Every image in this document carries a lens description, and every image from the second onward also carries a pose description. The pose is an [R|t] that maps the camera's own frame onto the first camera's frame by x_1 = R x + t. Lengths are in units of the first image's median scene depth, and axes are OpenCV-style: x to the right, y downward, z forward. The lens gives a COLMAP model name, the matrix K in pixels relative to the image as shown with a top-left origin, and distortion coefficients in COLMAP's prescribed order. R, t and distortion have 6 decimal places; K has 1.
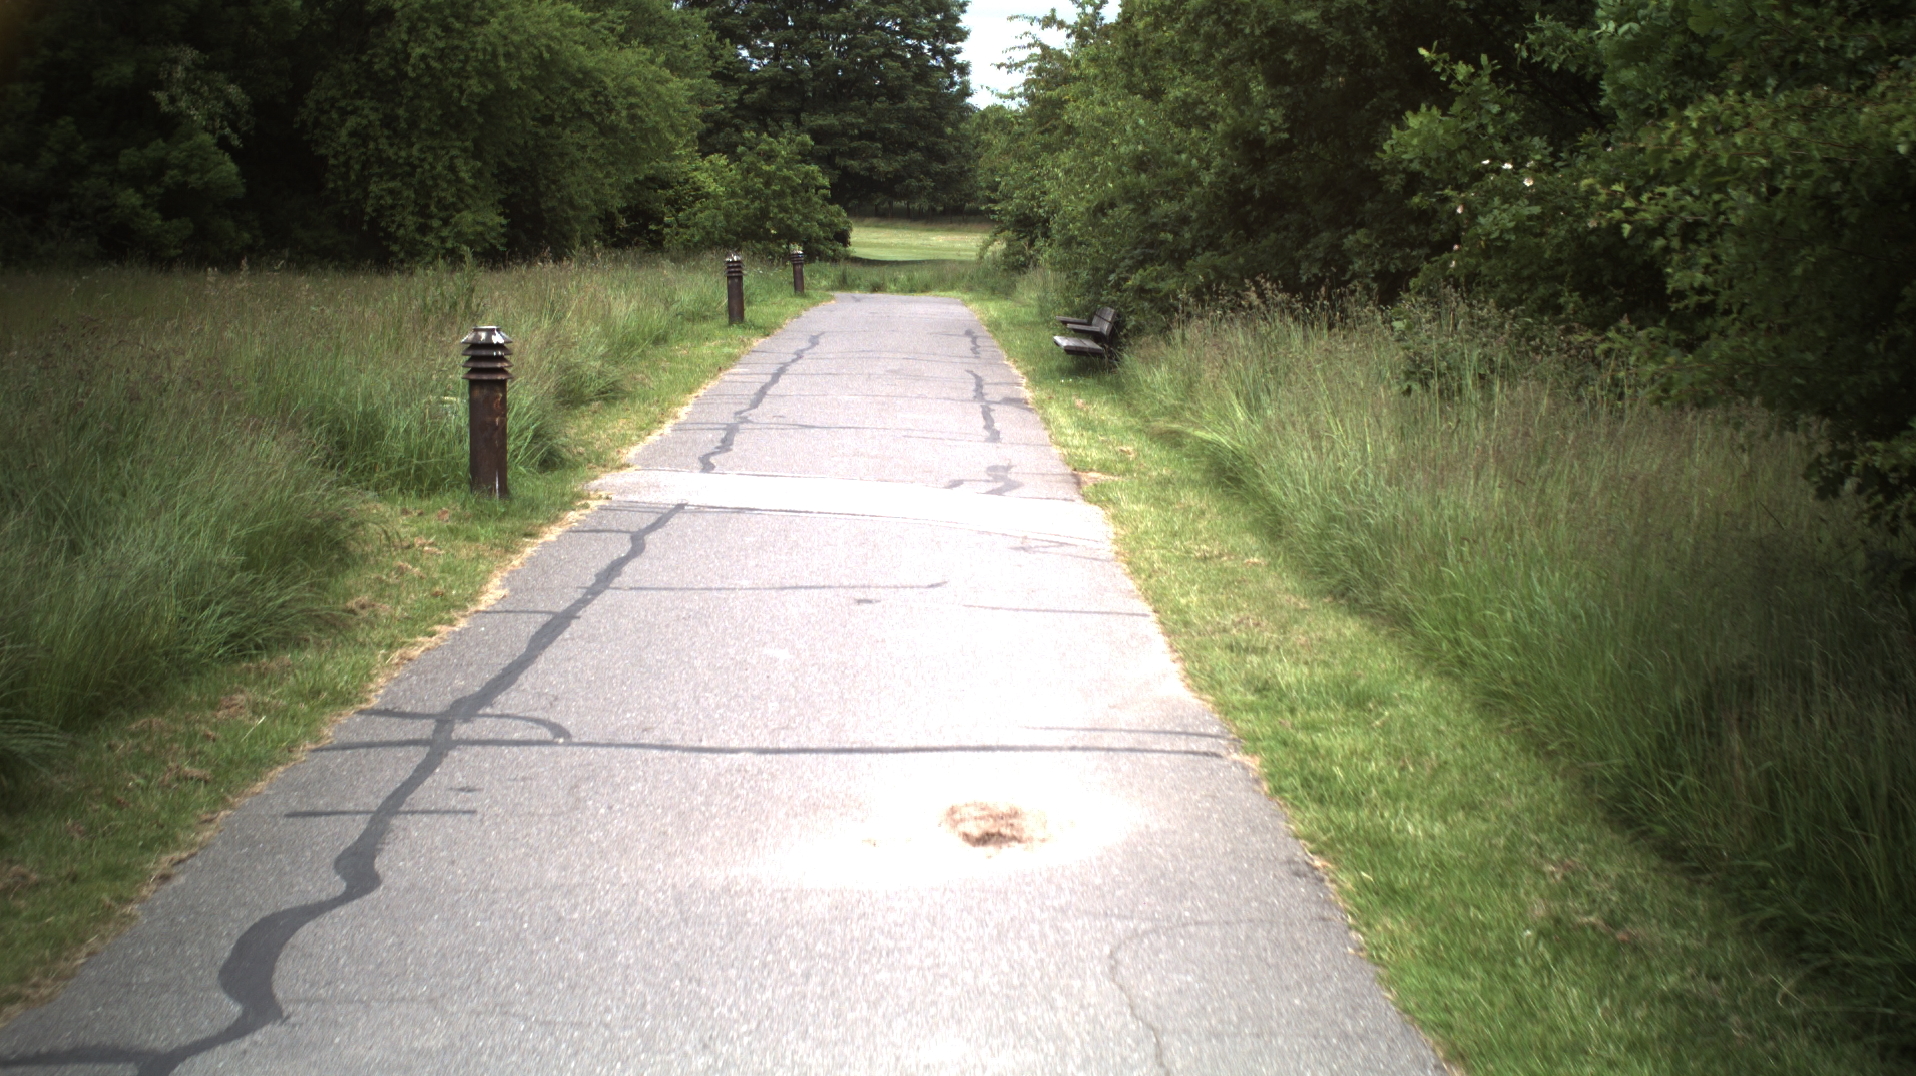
lens RADIAL K [[3570.1, 0, 967.0], [0, 3570.1, 530.0], [0, 0, 1]] dist [-0.262889, 0.000000]
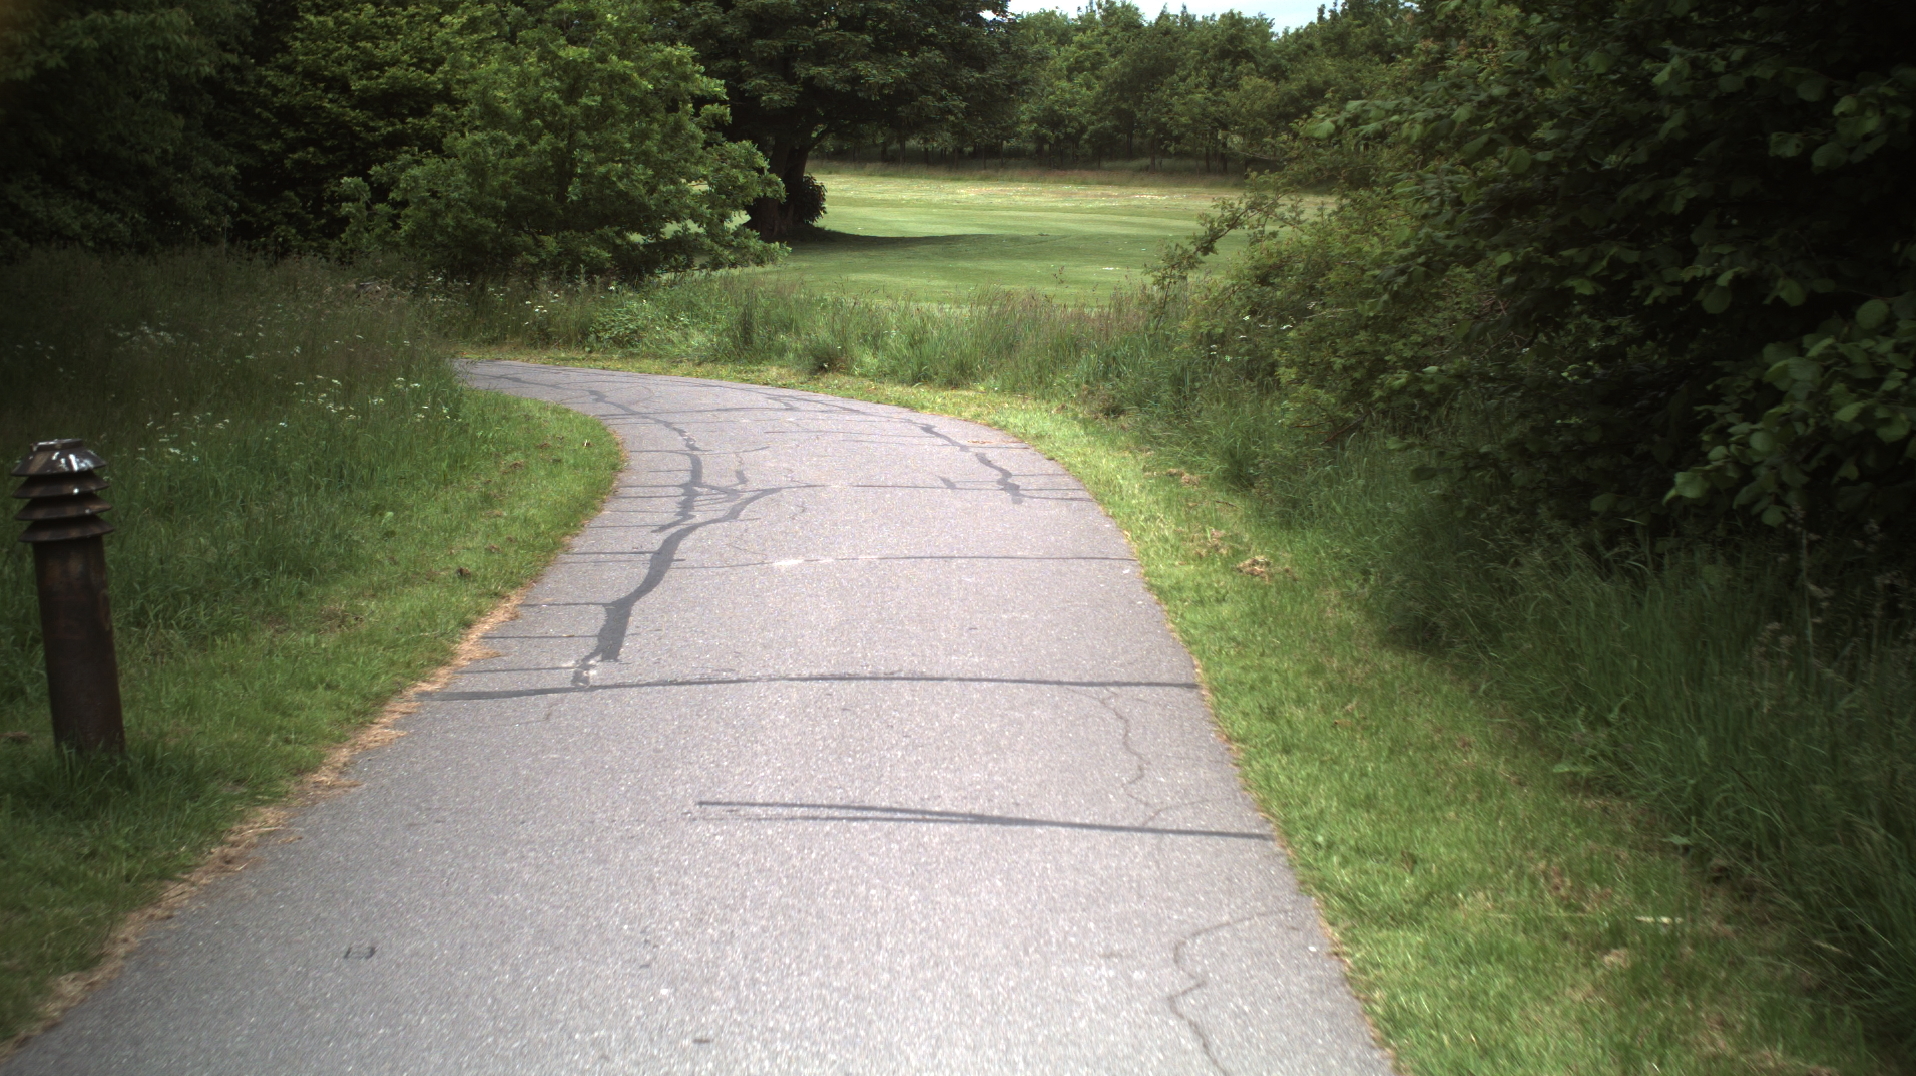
lens RADIAL K [[3571.3, 0, 945.7], [0, 3571.3, 536.7], [0, 0, 1]] dist [-0.262078, 0.000000]
pose [[0.999811, -0.013750, -0.013744, -0.010176], [0.013996, 0.999740, 0.018008, -0.070477], [0.013493, -0.018197, 0.999743, 0.789784]]
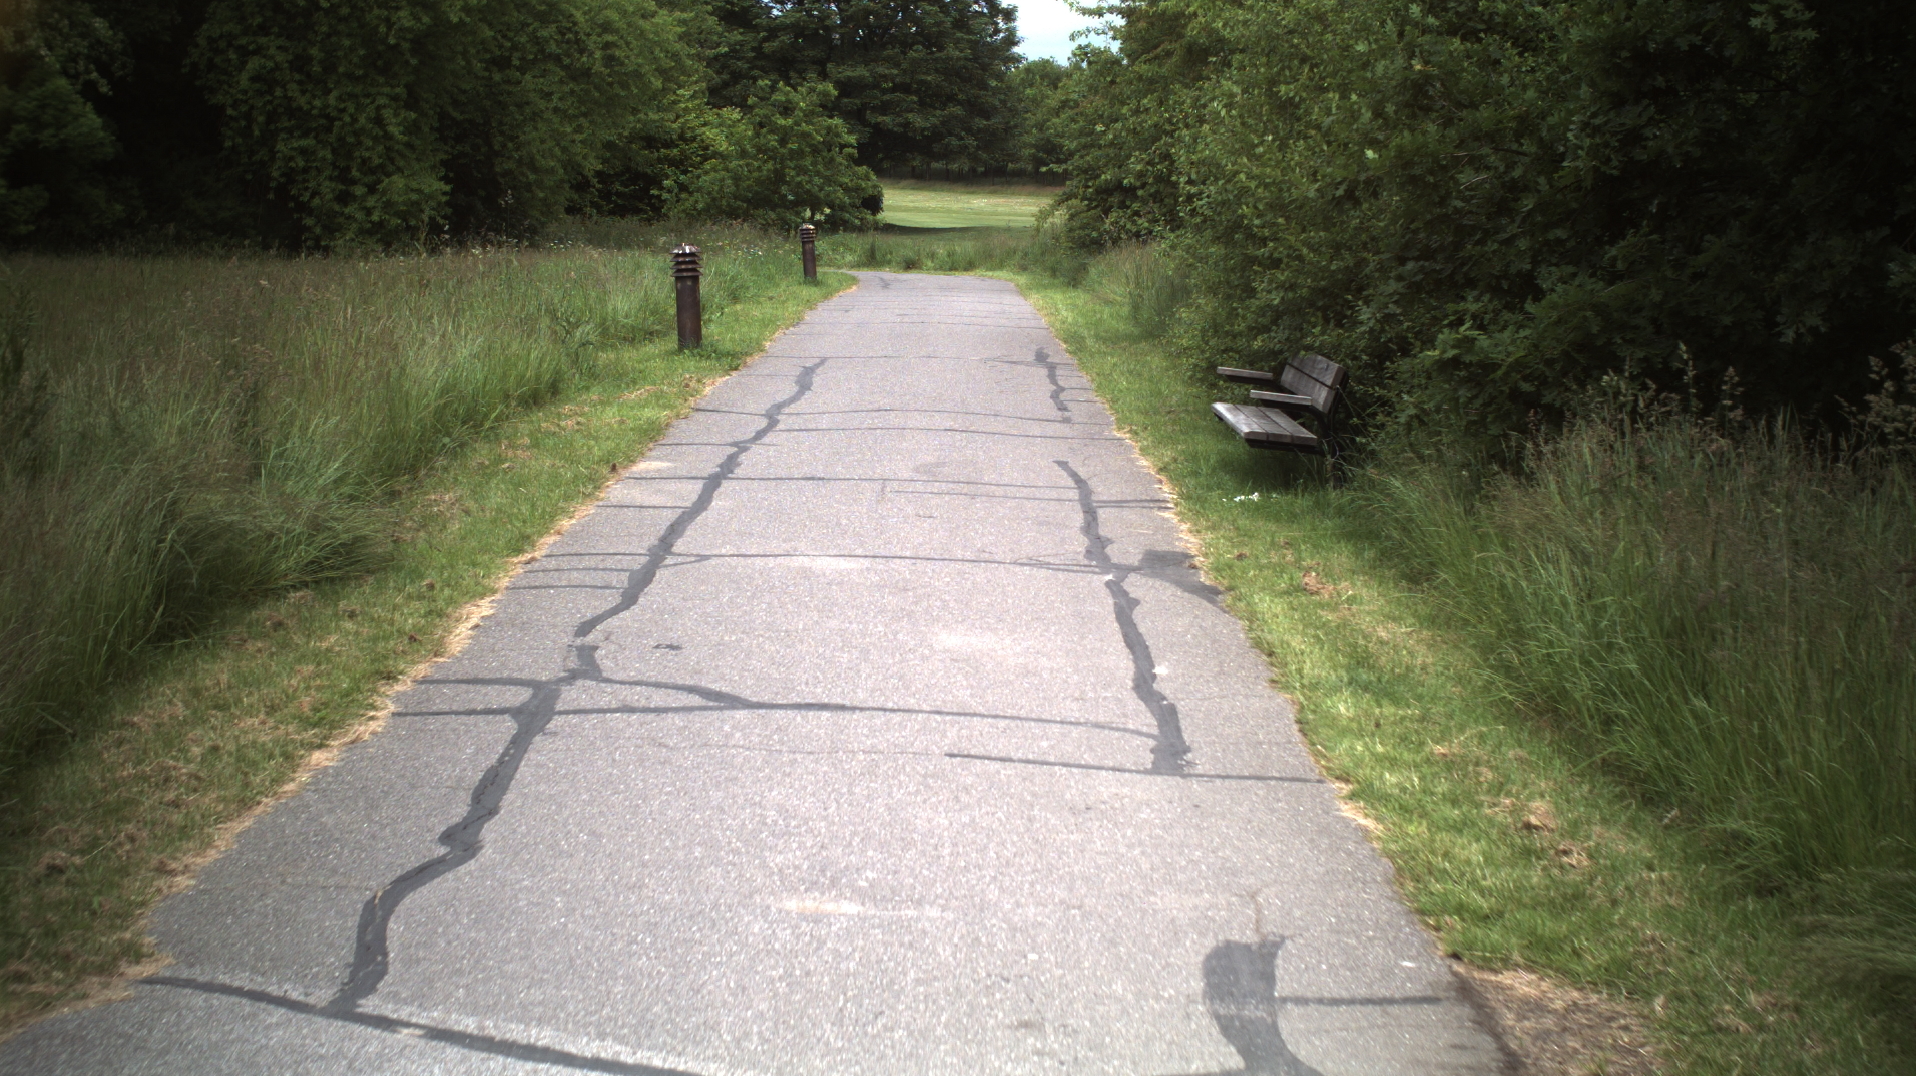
lens RADIAL K [[3574.0, 0, 972.2], [0, 3574.0, 528.7], [0, 0, 1]] dist [-0.282001, 0.000000]
pose [[0.999957, 0.000615, -0.009205, -0.003845], [-0.000516, 0.999943, 0.010698, -0.018319], [0.009211, -0.010693, 0.999900, 0.197422]]
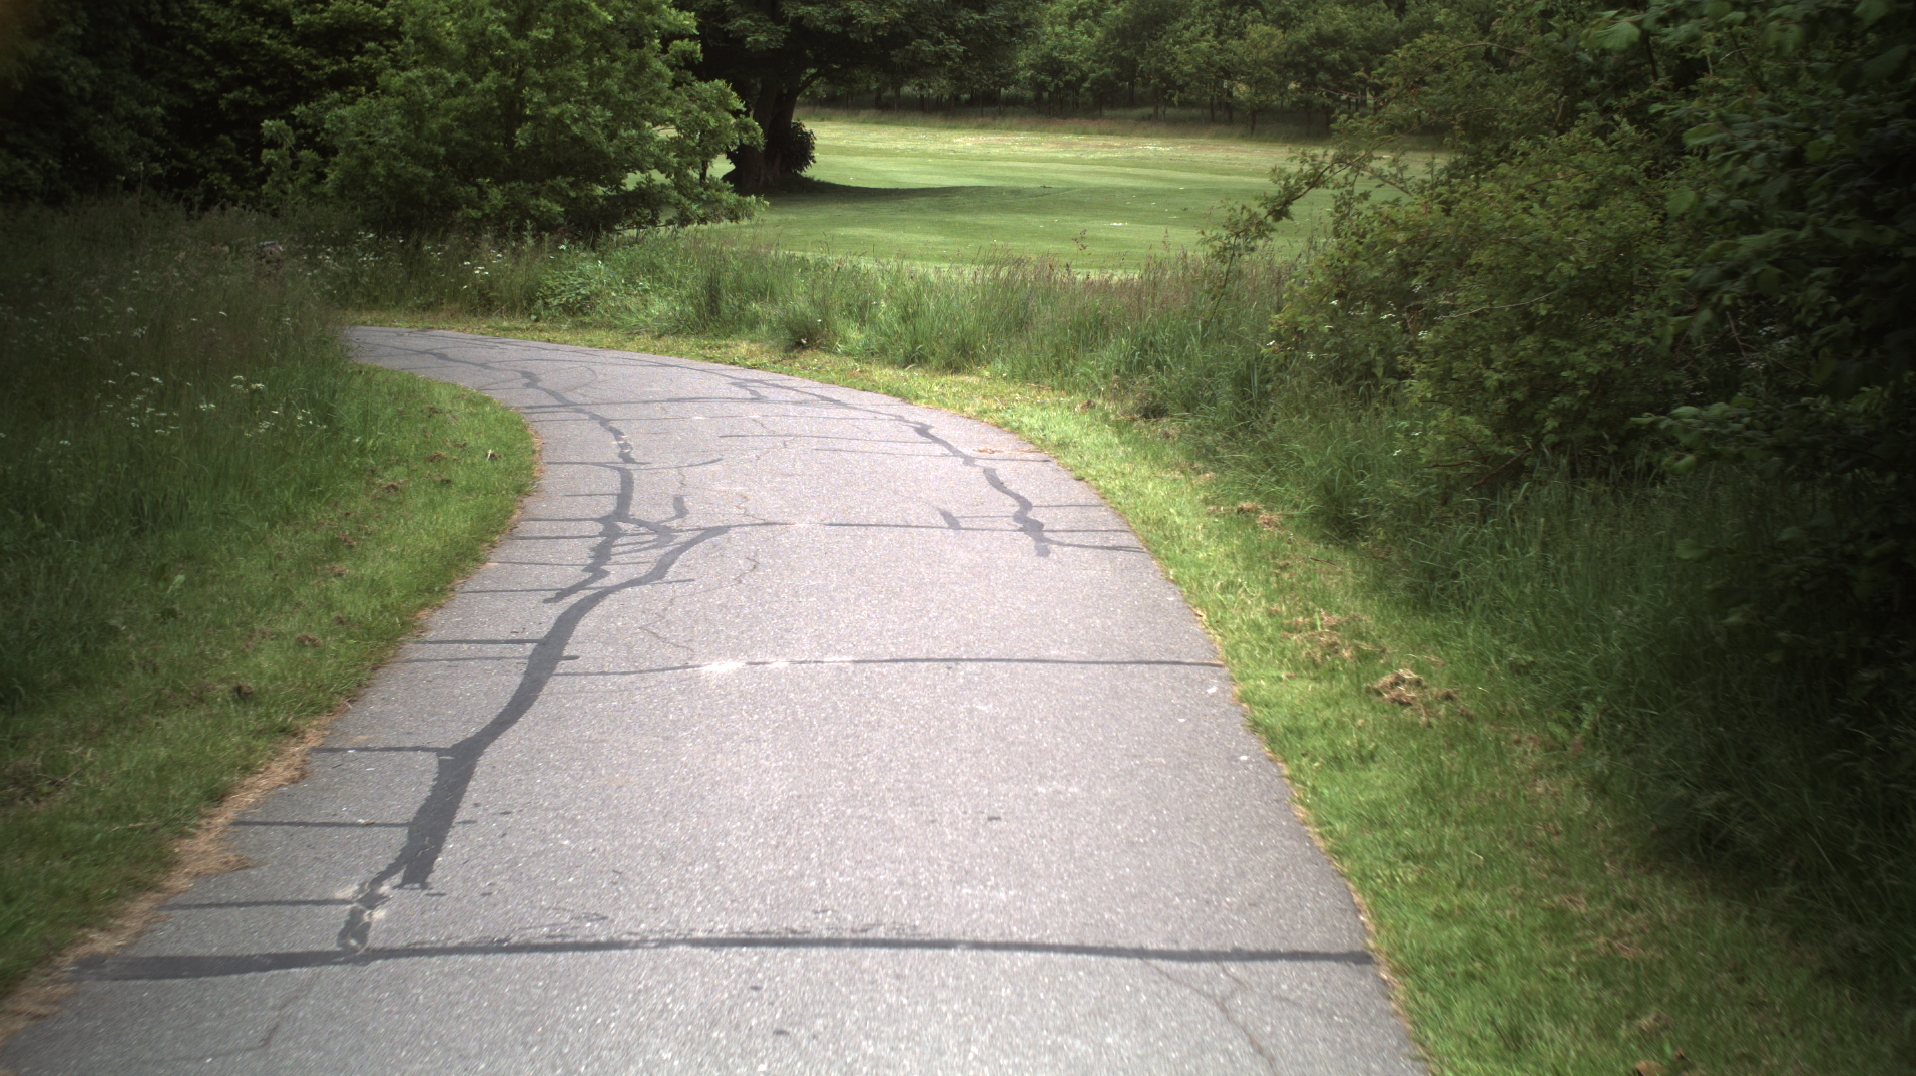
lens RADIAL K [[3571.3, 0, 968.8], [0, 3571.3, 537.1], [0, 0, 1]] dist [-0.262078, 0.000000]
pose [[0.999964, -0.006678, -0.005239, -0.011504], [0.006844, 0.999456, 0.032275, -0.075433], [0.005021, -0.032309, 0.999465, 0.855622]]
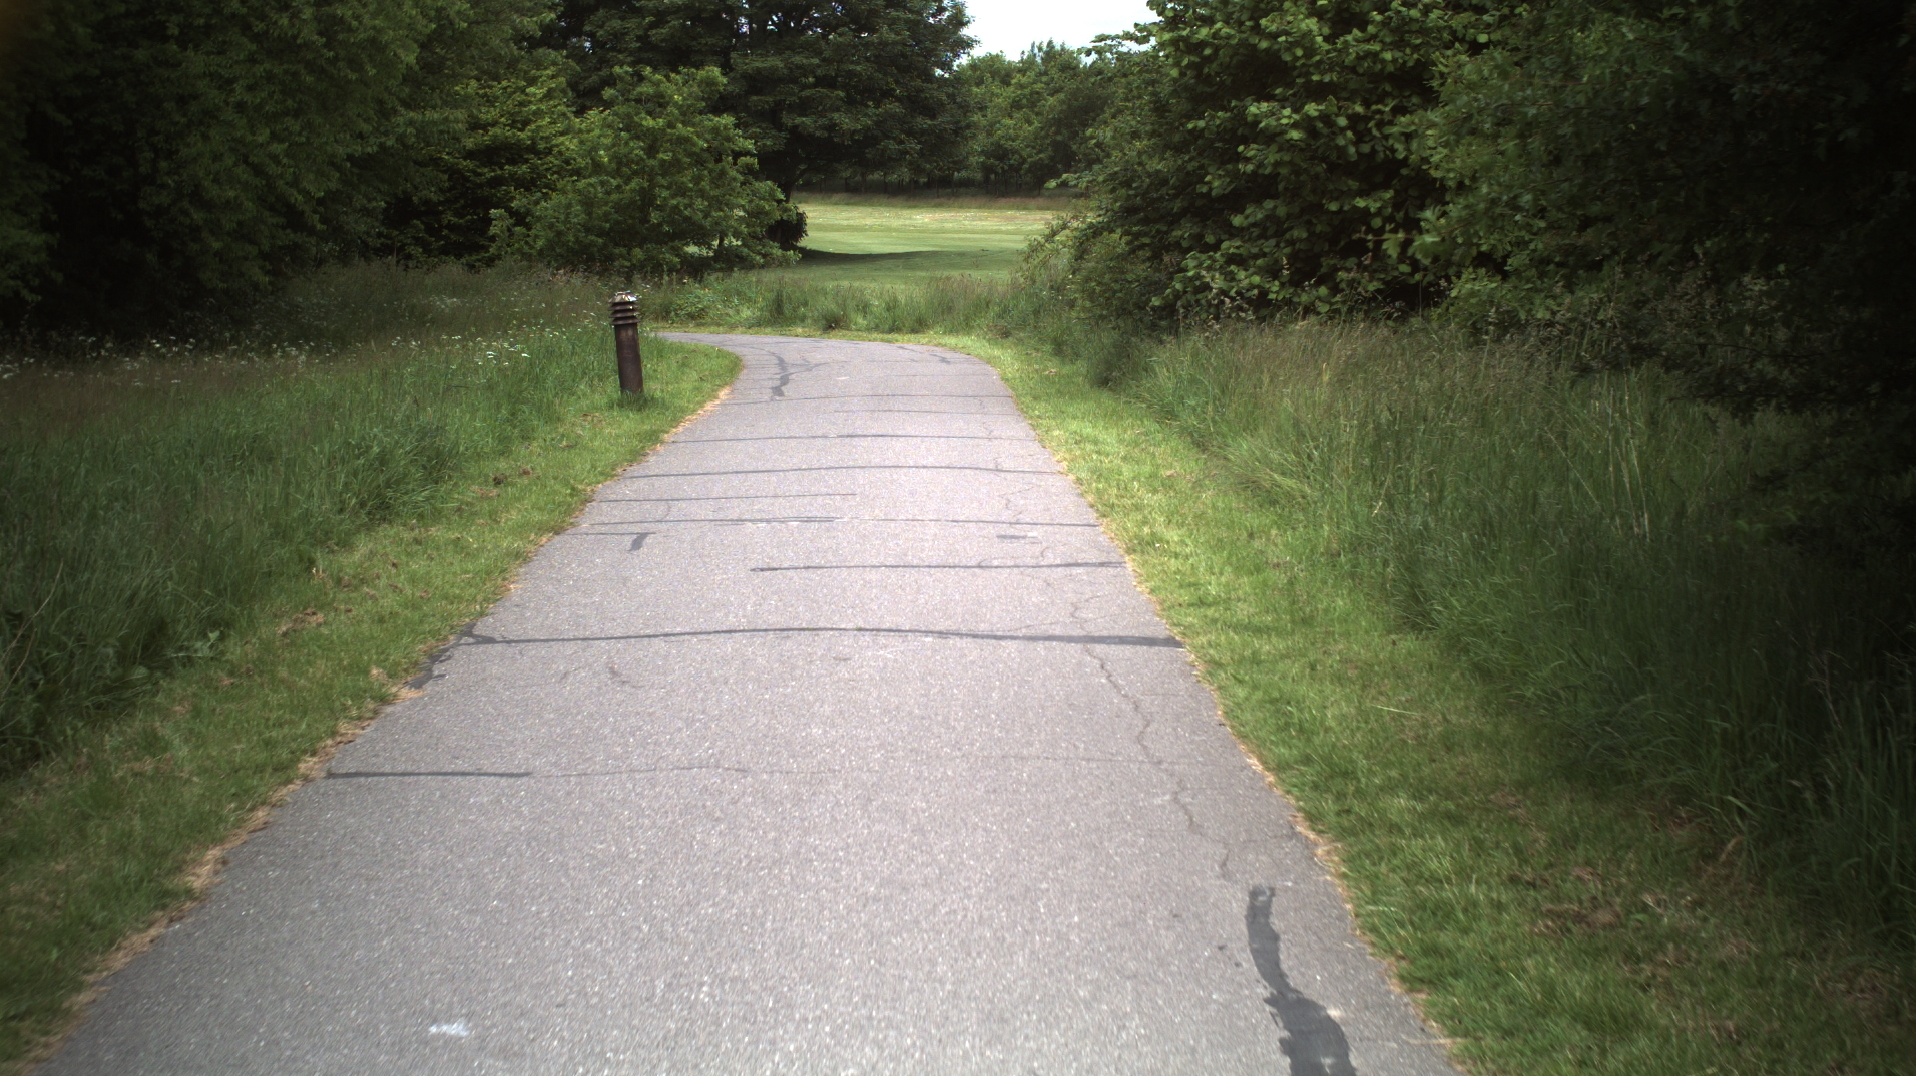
lens RADIAL K [[3571.3, 0, 972.0], [0, 3571.3, 540.5], [0, 0, 1]] dist [-0.262078, 0.000000]
pose [[0.999612, -0.027397, 0.004984, -0.008357], [0.027337, 0.999558, 0.011705, -0.048555], [-0.005302, -0.011564, 0.999919, 0.526764]]
